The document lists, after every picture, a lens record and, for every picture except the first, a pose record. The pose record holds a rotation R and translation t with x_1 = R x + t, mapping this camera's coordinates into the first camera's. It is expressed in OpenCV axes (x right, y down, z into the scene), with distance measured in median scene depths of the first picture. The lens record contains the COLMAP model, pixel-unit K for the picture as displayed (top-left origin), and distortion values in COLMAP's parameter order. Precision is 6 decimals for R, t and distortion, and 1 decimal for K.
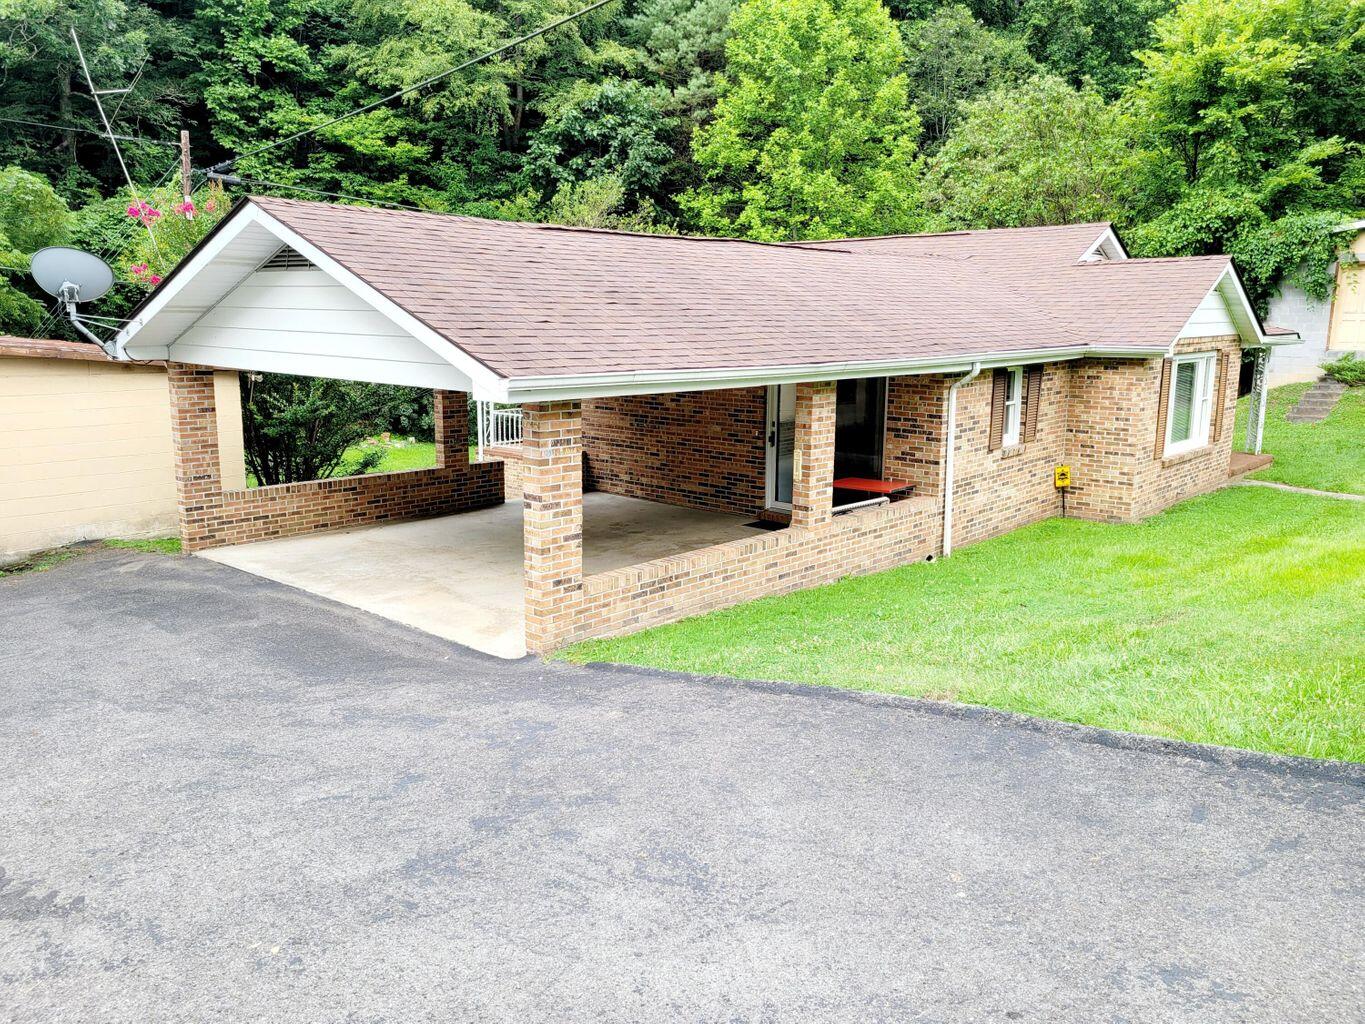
lens RADIAL K [[1040.4, 0, 682.5], [0, 1040.4, 512.0], [0, 0, 1]] dist [0.063212, -0.056489]
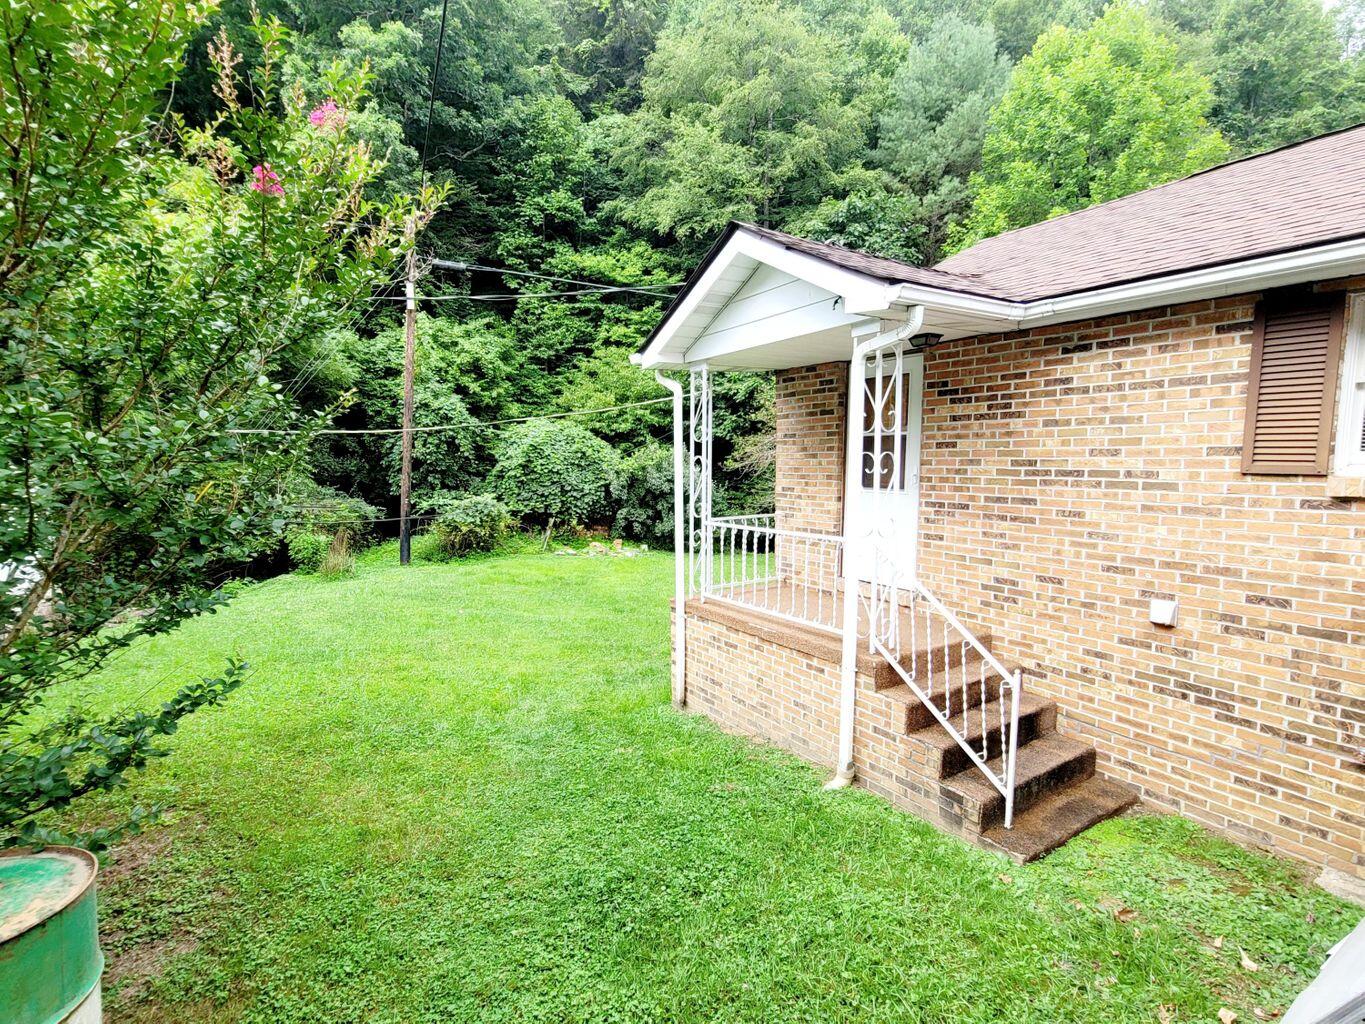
lens RADIAL K [[653.2, 0, 668.7], [0, 653.2, 524.5], [0, 0, 1]] dist [-0.004605, -0.001820]
pose [[0.959662, 0.014923, -0.280758, -0.159130], [-0.038976, 0.996010, -0.080282, -0.095131], [0.278440, 0.087986, 0.956415, 0.968437]]
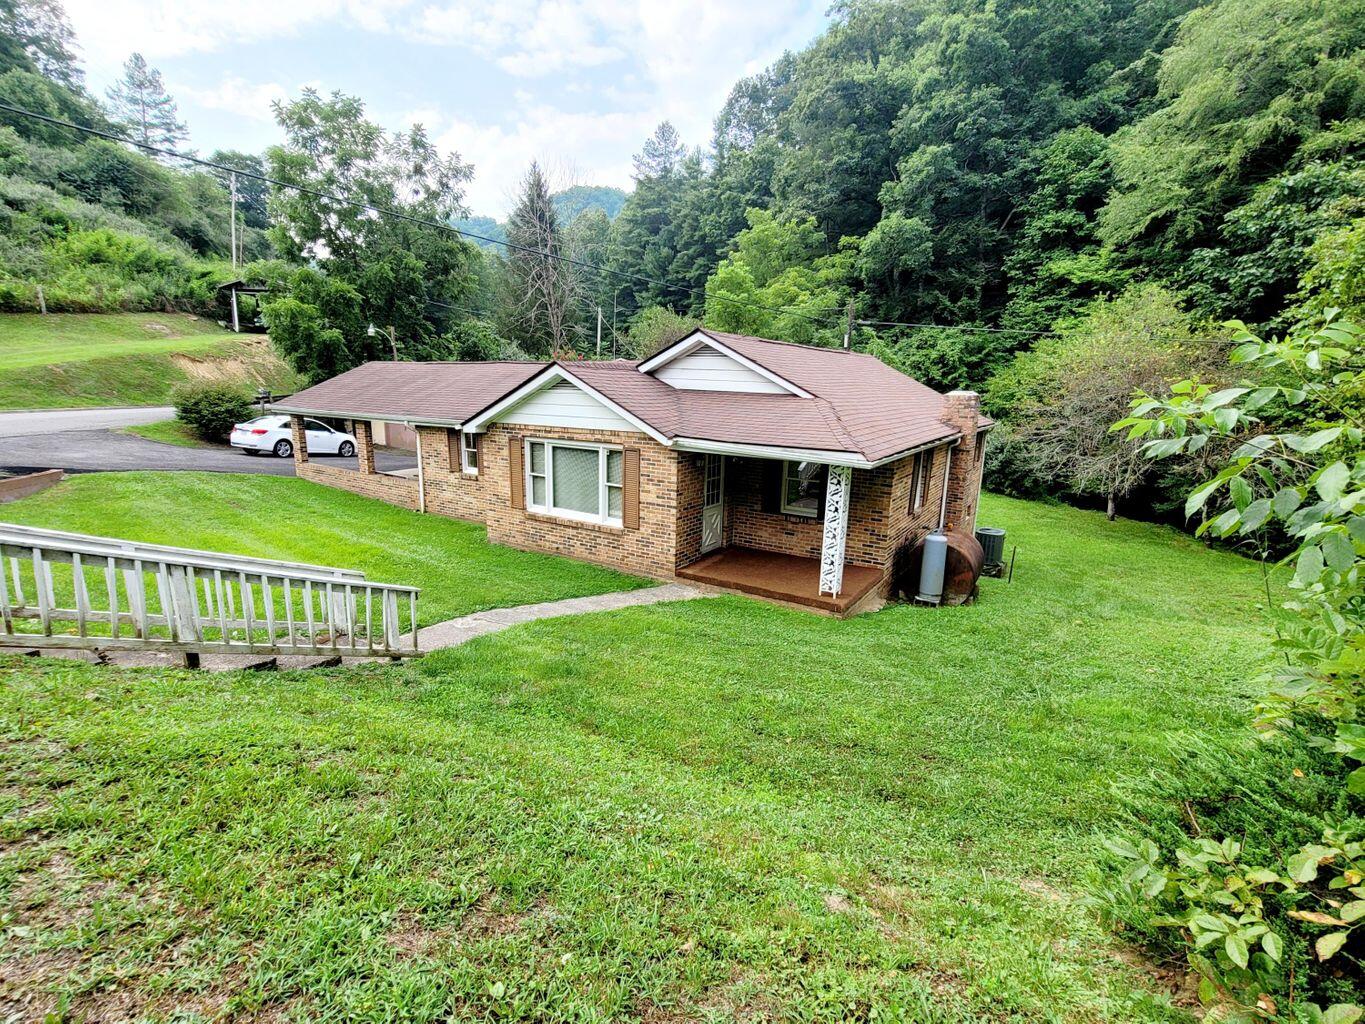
lens RADIAL K [[640.6, 0, 670.8], [0, 640.6, 516.9], [0, 0, 1]] dist [-0.004537, 0.000400]
pose [[0.139829, 0.204200, -0.968891, 1.231693], [-0.203720, 0.963504, 0.173664, -0.216095], [0.968992, 0.173099, 0.176326, 0.991369]]
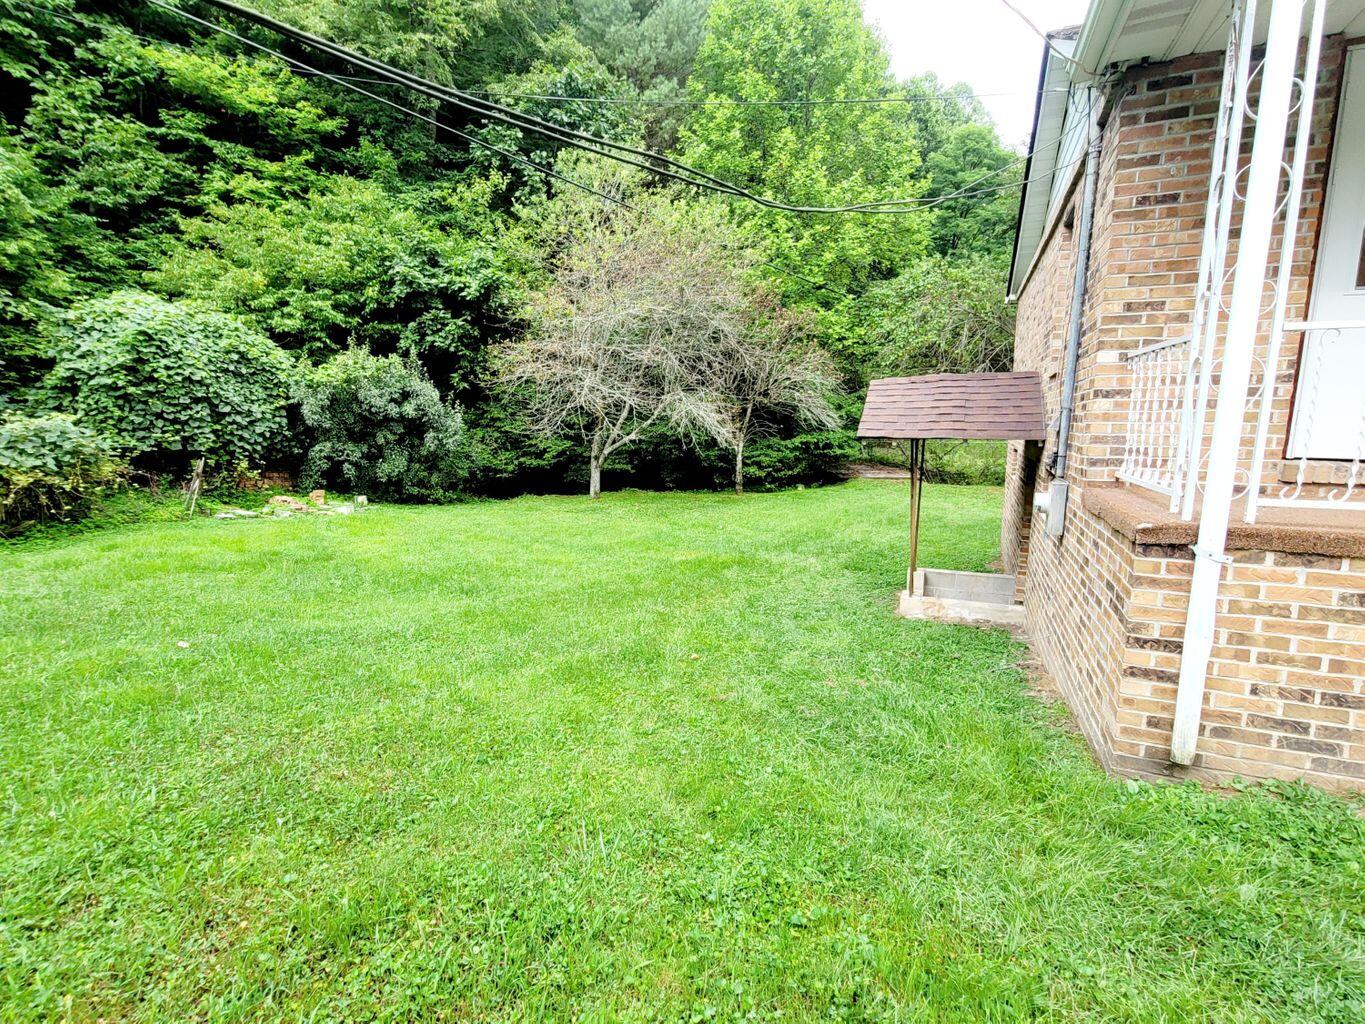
lens RADIAL K [[653.2, 0, 668.7], [0, 653.2, 524.5], [0, 0, 1]] dist [-0.004605, -0.001820]
pose [[0.953658, -0.056228, 0.295593, -0.438835], [0.060666, 0.998141, -0.005858, -0.088296], [-0.294714, 0.023519, 0.955296, 1.237684]]
